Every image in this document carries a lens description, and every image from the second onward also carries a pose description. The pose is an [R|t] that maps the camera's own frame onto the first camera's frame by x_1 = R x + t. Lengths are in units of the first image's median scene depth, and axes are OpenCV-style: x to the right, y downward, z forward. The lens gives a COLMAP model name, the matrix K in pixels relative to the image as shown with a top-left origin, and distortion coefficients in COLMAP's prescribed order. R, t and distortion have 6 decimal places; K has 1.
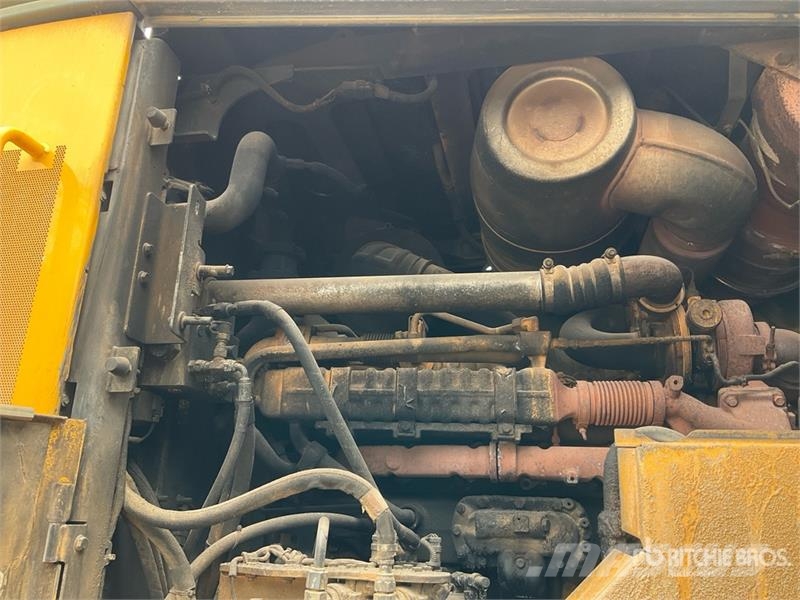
lens RADIAL K [[653.7, 0, 400.0], [0, 653.7, 300.0], [0, 0, 1]] dist [0.106212, -0.208234]
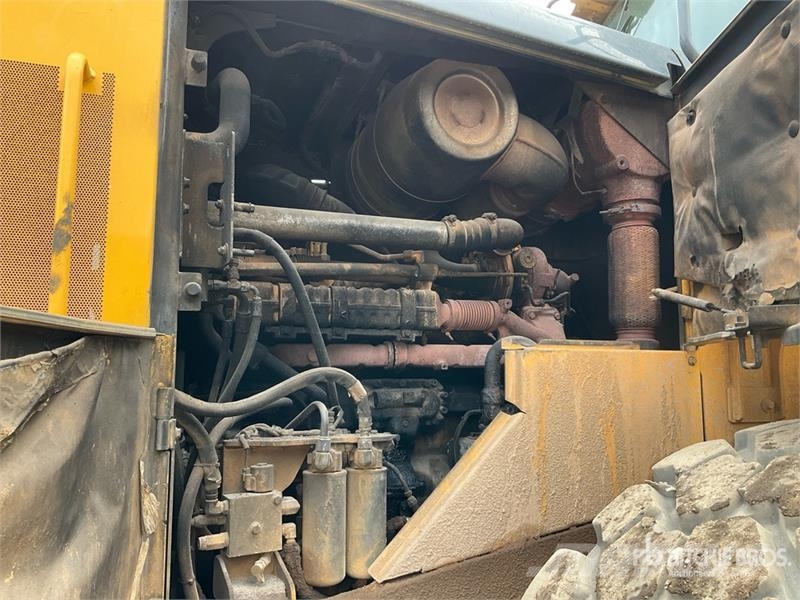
lens RADIAL K [[653.7, 0, 400.0], [0, 653.7, 300.0], [0, 0, 1]] dist [0.106212, -0.208234]
pose [[0.866157, 0.026758, 0.499055, -0.542879], [-0.123077, 0.979233, 0.161107, -0.093854], [-0.484380, -0.200966, 0.851463, -0.154492]]
